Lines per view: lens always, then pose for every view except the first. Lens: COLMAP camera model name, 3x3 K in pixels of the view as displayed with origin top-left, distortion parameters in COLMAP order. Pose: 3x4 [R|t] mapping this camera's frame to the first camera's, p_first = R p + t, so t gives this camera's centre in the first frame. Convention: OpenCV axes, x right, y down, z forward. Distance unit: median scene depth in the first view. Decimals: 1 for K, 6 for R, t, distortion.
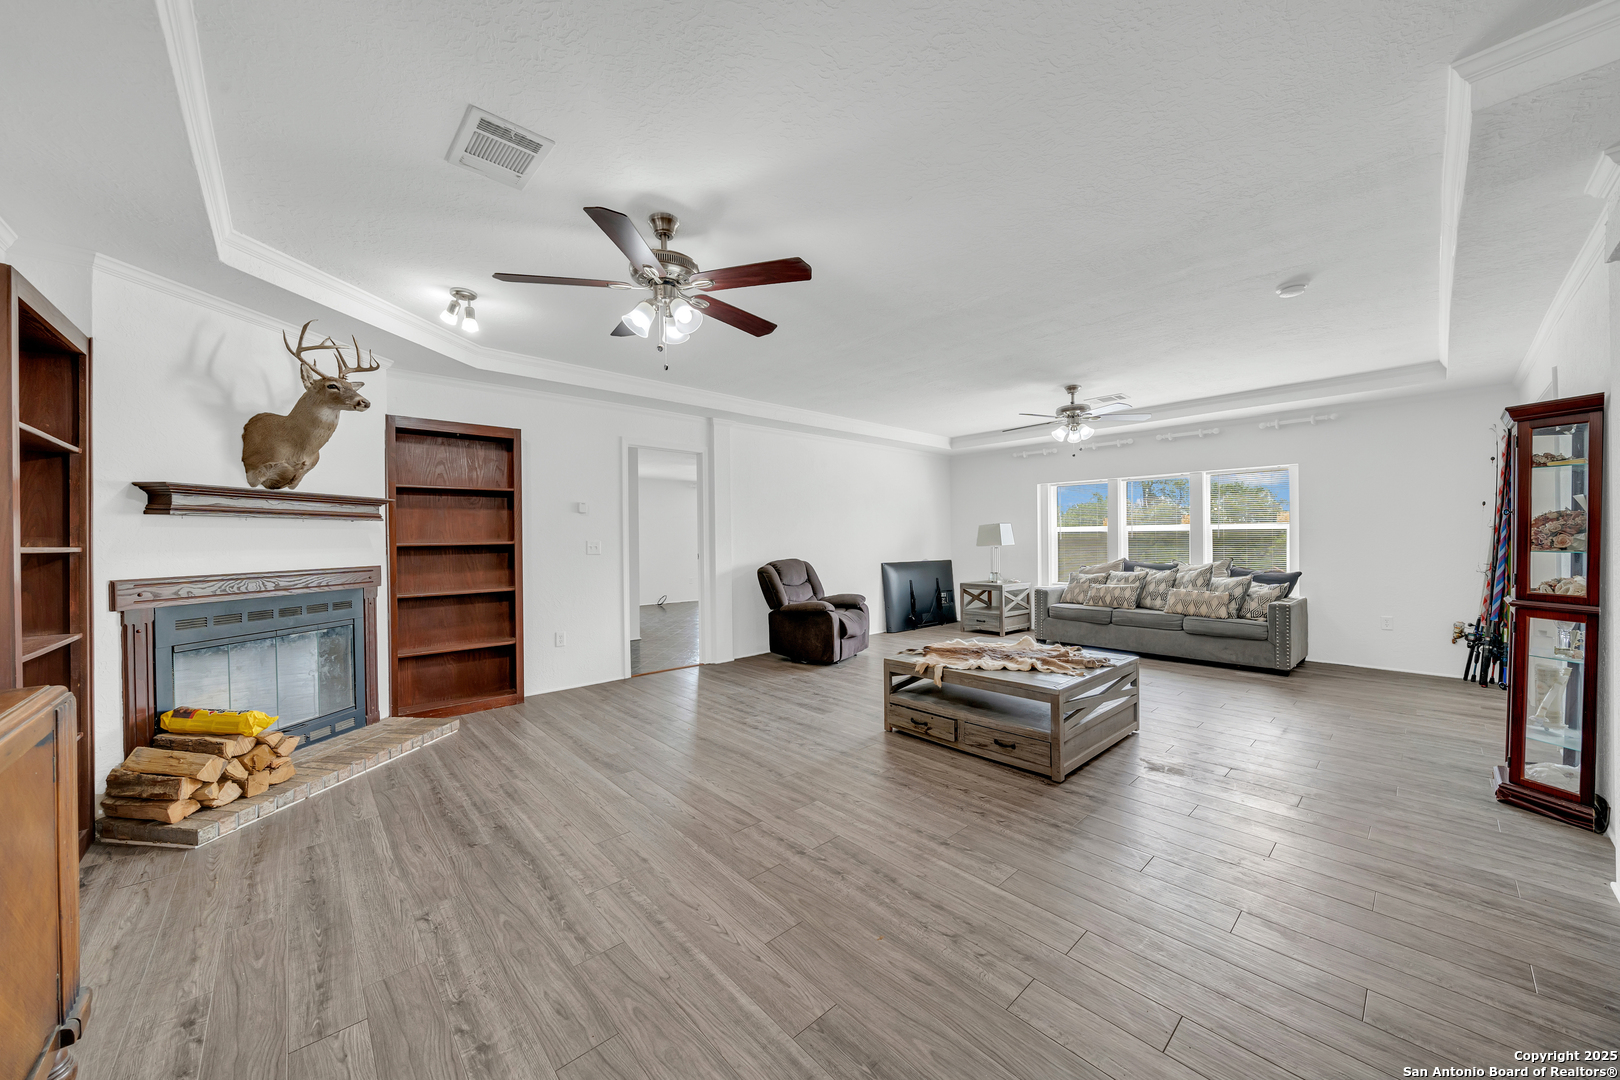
lens RADIAL K [[566.0, 0, 810.0], [0, 566.0, 540.0], [0, 0, 1]] dist [-0.000501, -0.000042]
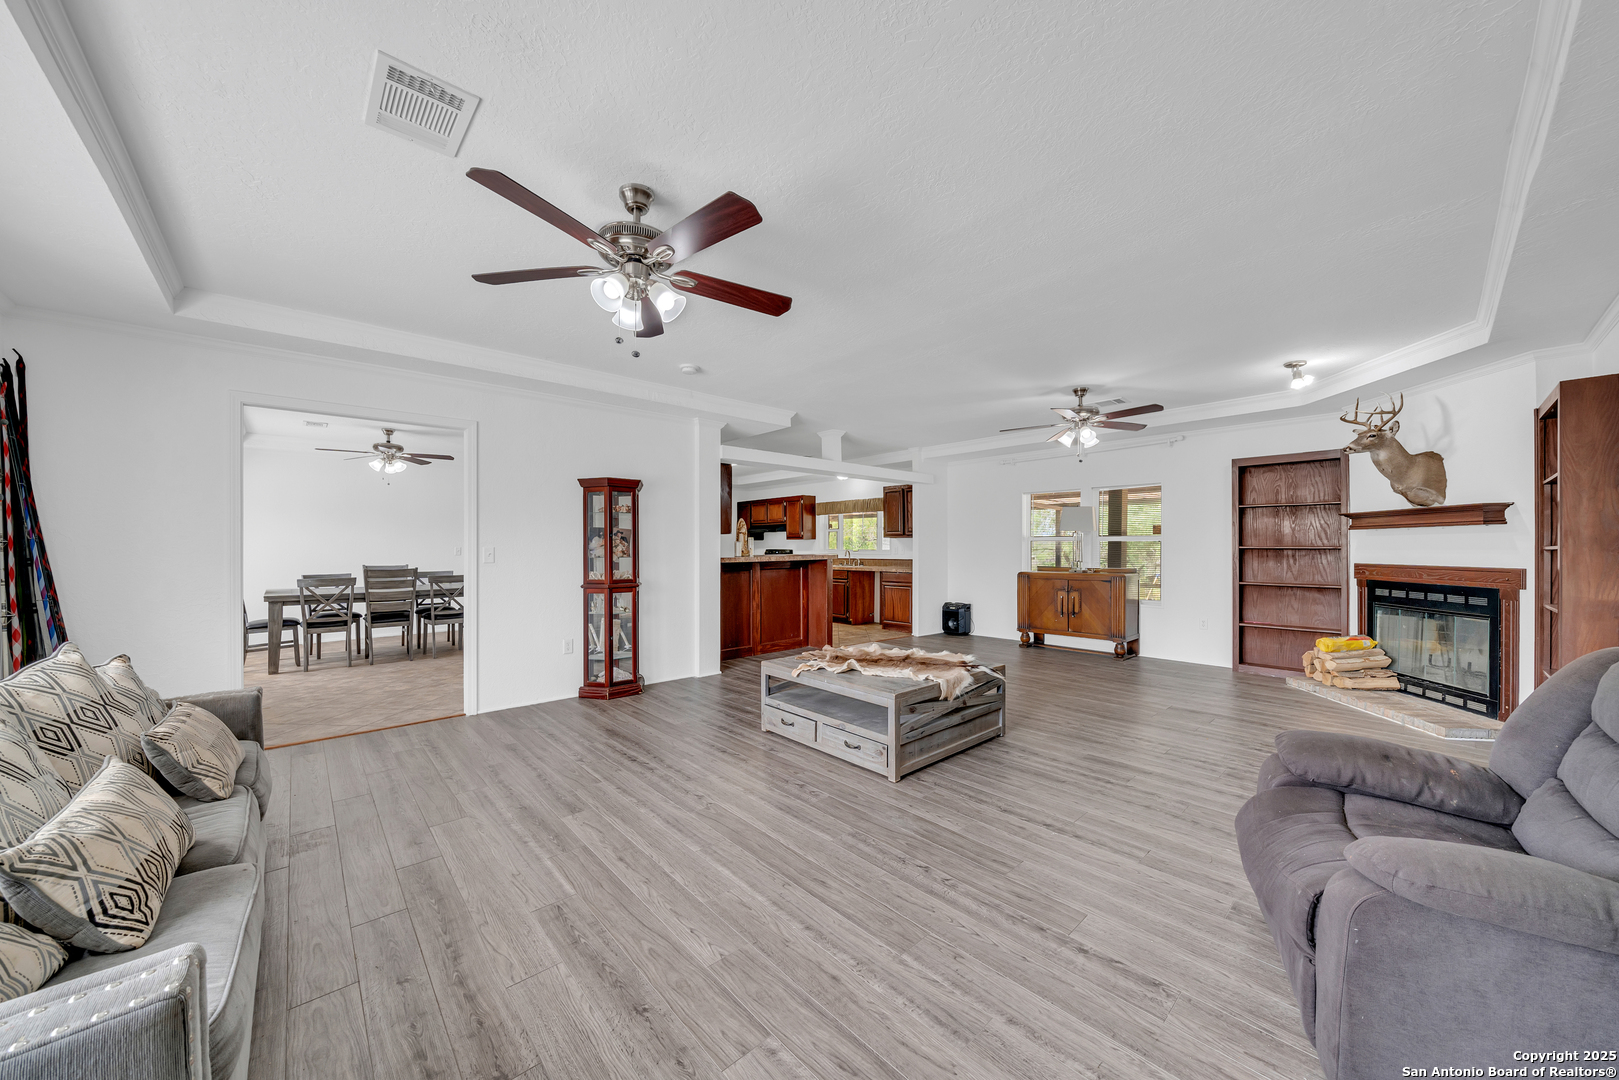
lens RADIAL K [[574.9, 0, 811.4], [0, 574.9, 552.2], [0, 0, 1]] dist [-0.001652, -0.000118]
pose [[-0.999775, 0.014950, 0.015037, 0.525000], [0.015061, 0.999860, 0.007288, -0.010054], [-0.014926, 0.007512, -0.999860, 2.411093]]
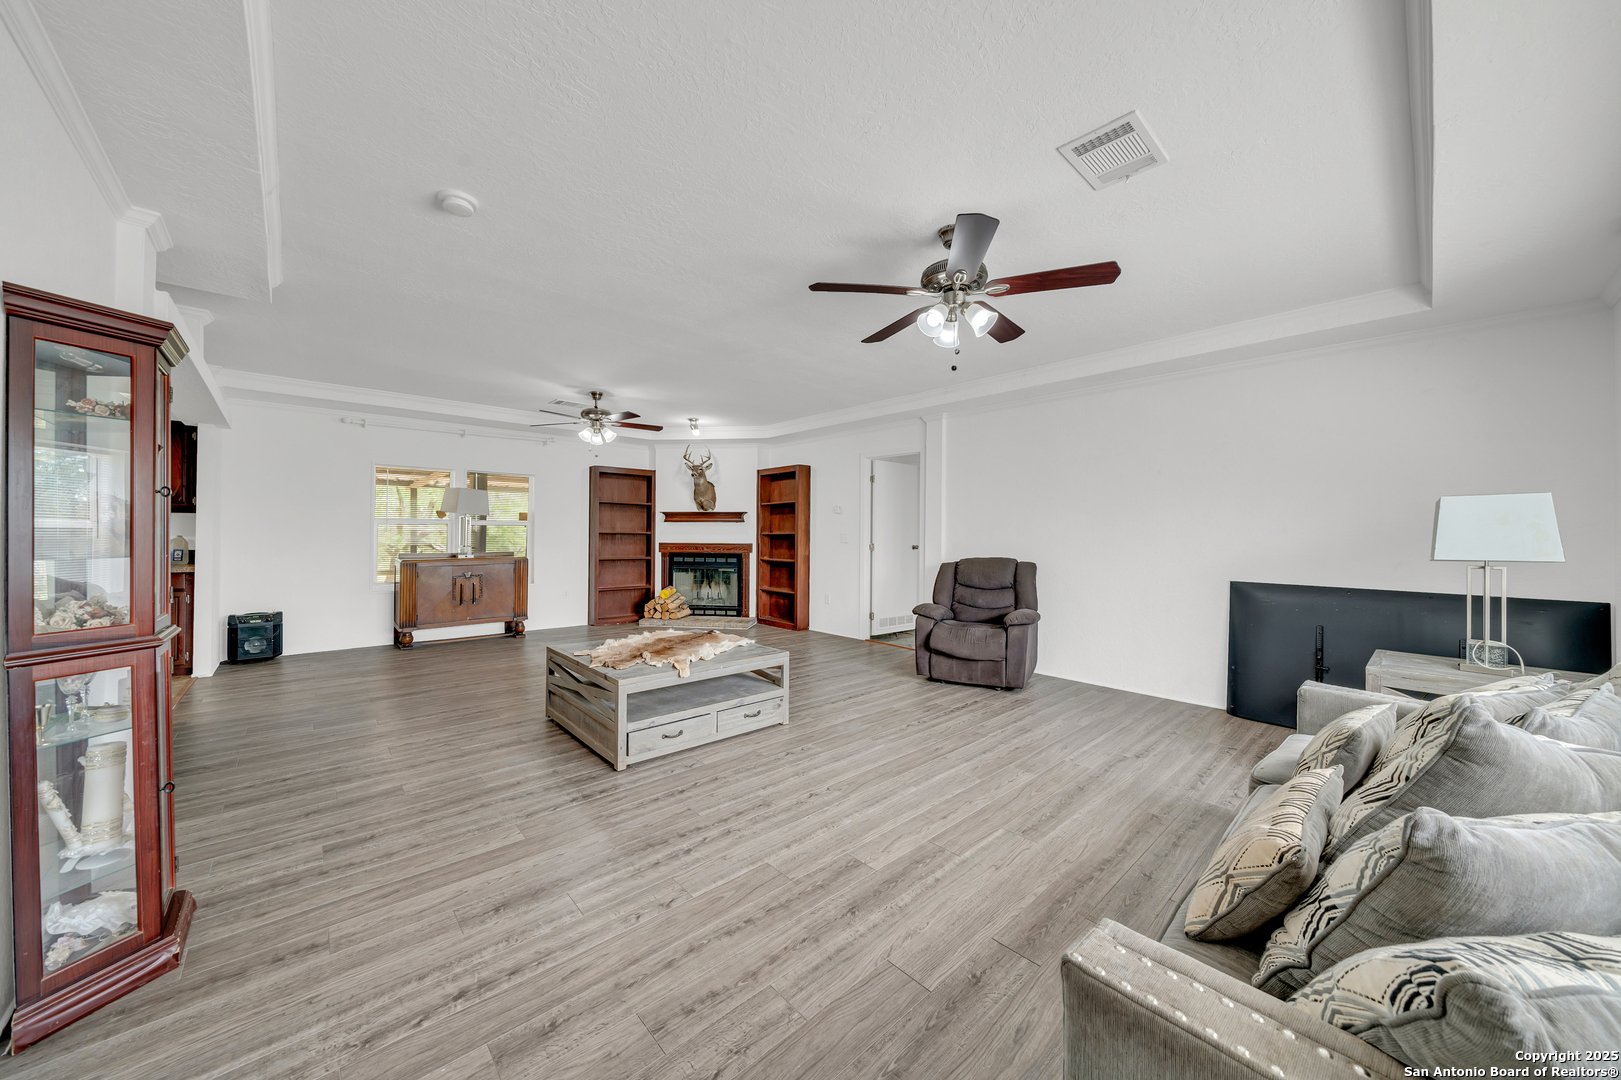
lens RADIAL K [[570.5, 0, 809.3], [0, 570.5, 534.2], [0, 0, 1]] dist [-0.002520, -0.000200]
pose [[-0.009278, 0.013352, -0.999868, 1.606730], [-0.004700, 0.999899, 0.013396, -0.020992], [0.999946, 0.004824, -0.009215, 1.474836]]
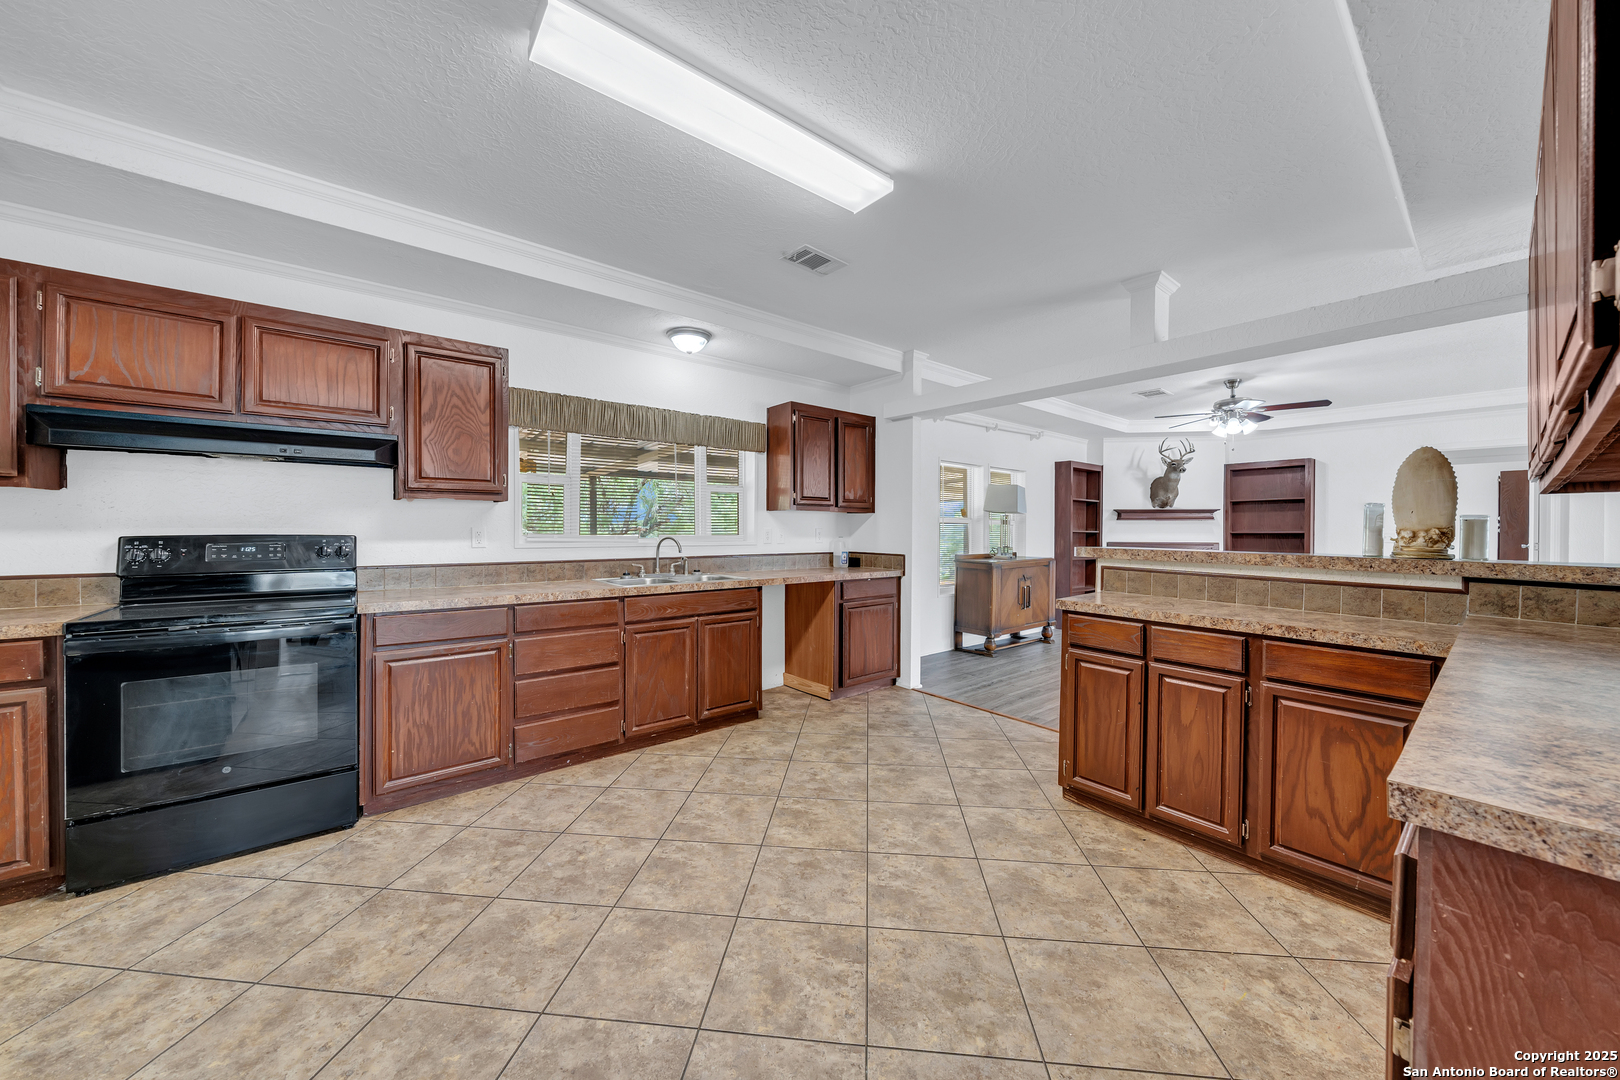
lens RADIAL K [[566.0, 0, 810.0], [0, 566.0, 540.0], [0, 0, 1]] dist [-0.000501, -0.000042]
pose [[-0.058490, 0.036736, -0.997612, 1.522607], [-0.004290, 0.999304, 0.037050, -0.036595], [0.998279, 0.006447, -0.058291, -0.349499]]
